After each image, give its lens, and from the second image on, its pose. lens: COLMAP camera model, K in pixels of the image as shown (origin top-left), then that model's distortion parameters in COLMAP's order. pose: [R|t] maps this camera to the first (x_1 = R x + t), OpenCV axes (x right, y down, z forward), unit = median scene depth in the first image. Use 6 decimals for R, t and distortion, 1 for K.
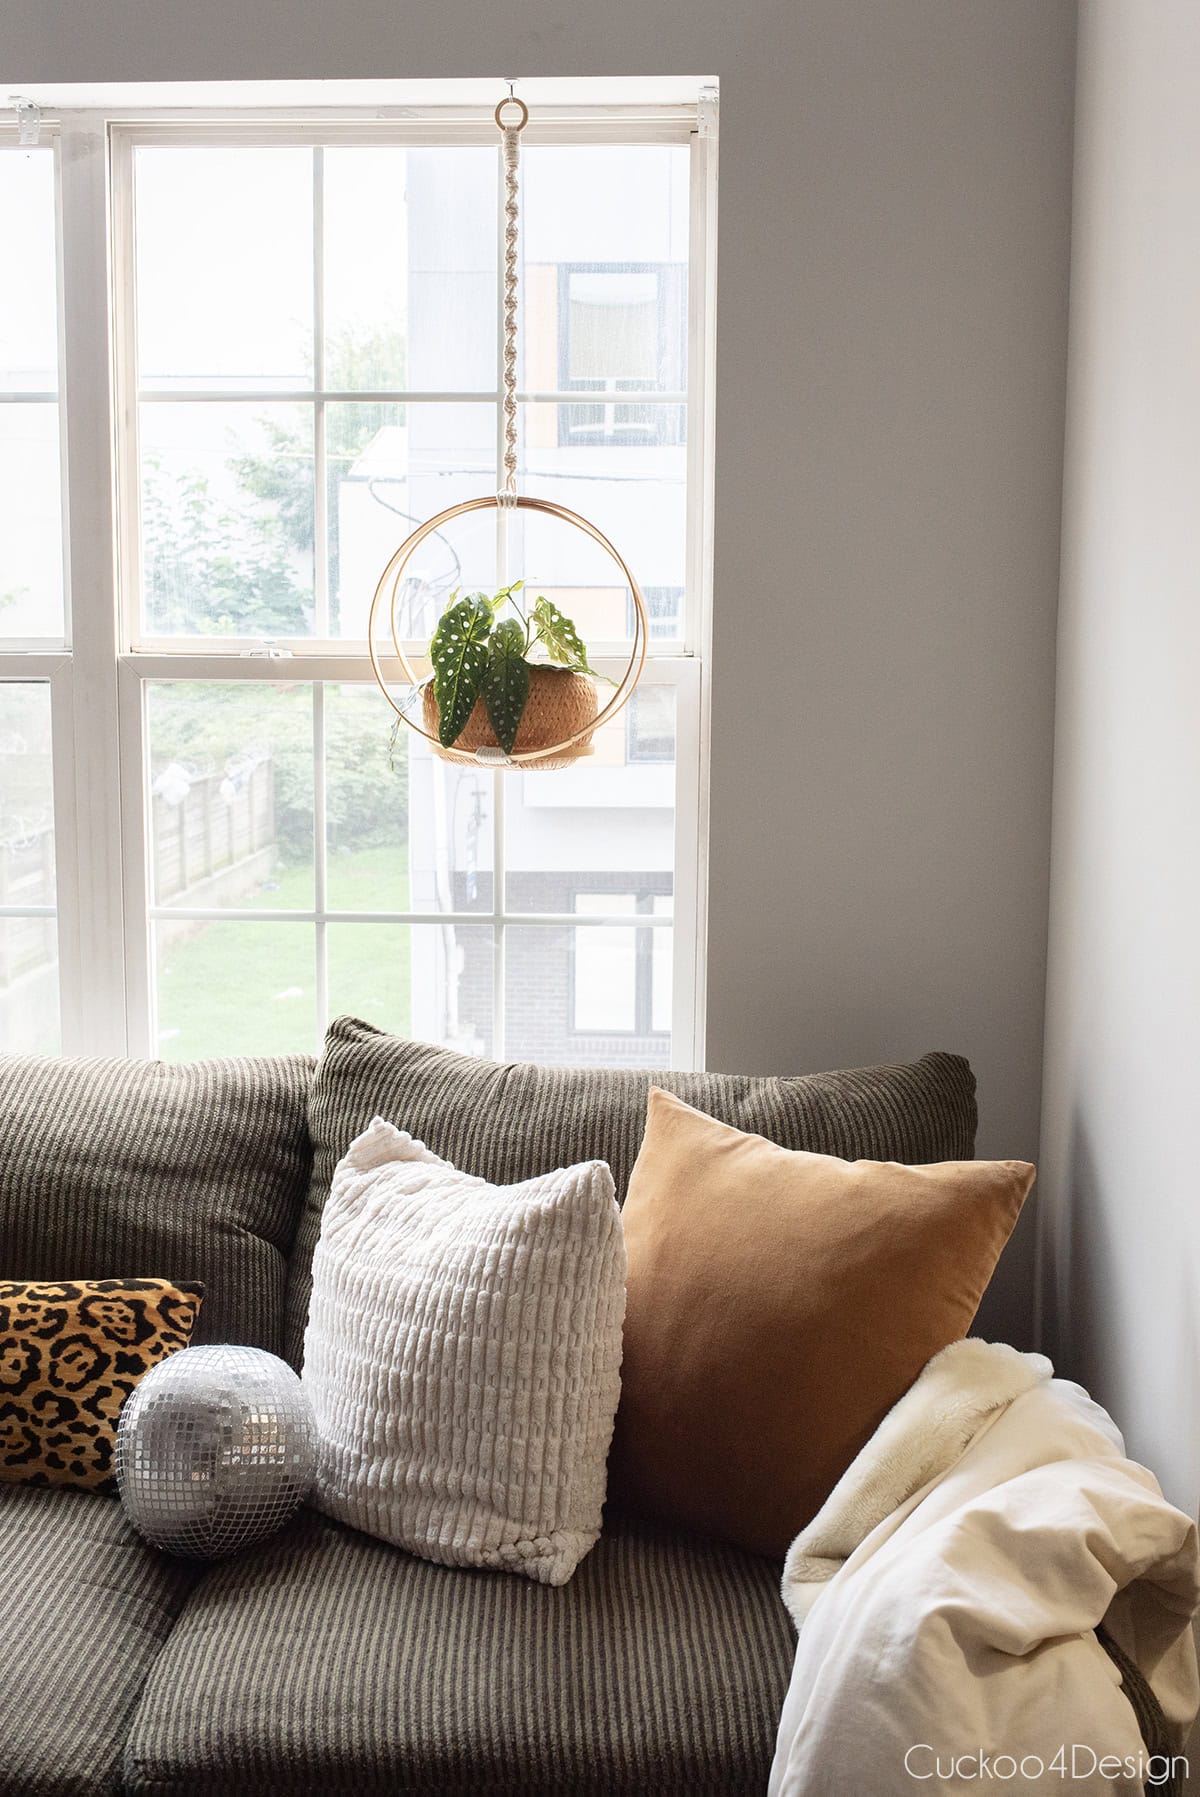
lens RADIAL K [[1926.8, 0, 600.0], [0, 1926.8, 898.5], [0, 0, 1]] dist [-0.034422, -0.006927]
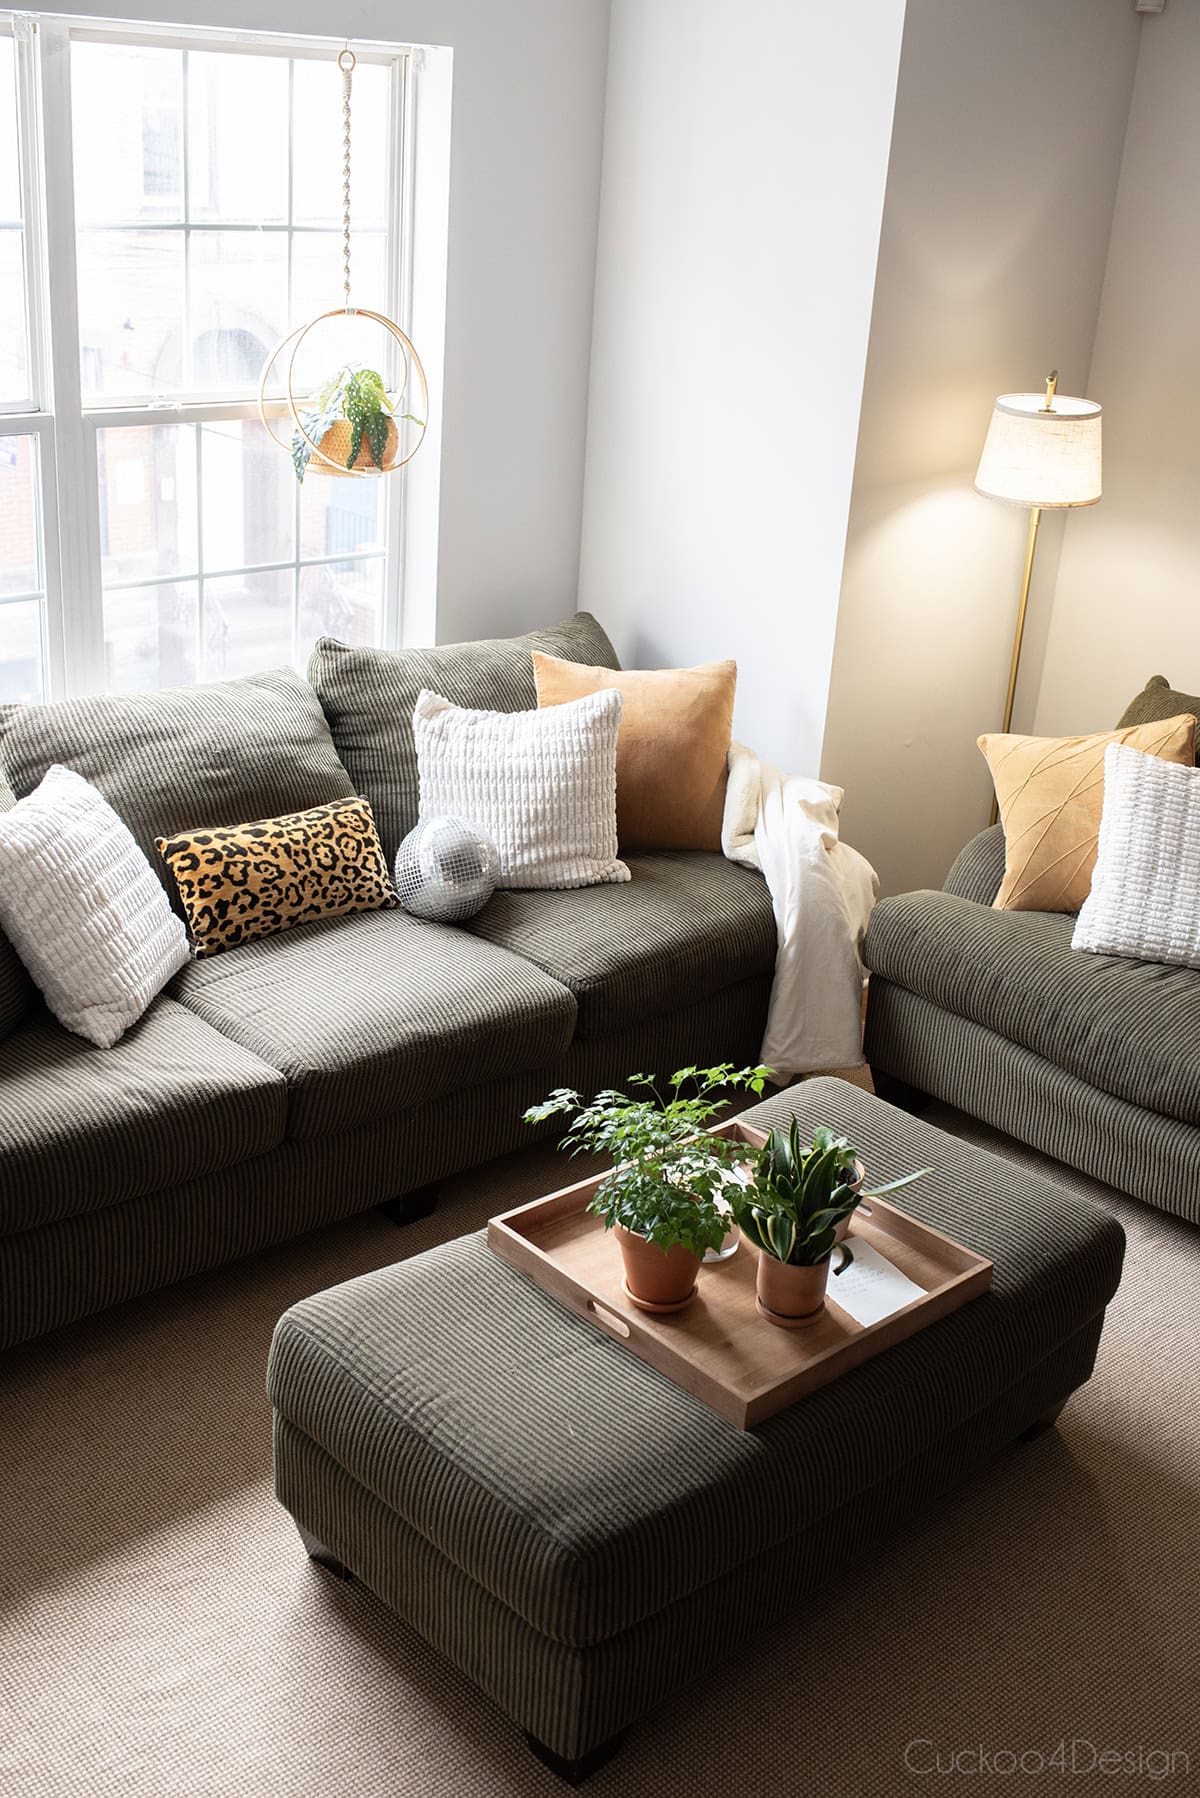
lens RADIAL K [[1927.9, 0, 600.0], [0, 1927.9, 899.0], [0, 0, 1]] dist [-0.034422, -0.006927]
pose [[0.696796, -0.233669, 0.678140, -1.372863], [0.040381, 0.956727, 0.288171, -0.232081], [-0.716132, -0.173413, 0.676080, -0.424719]]
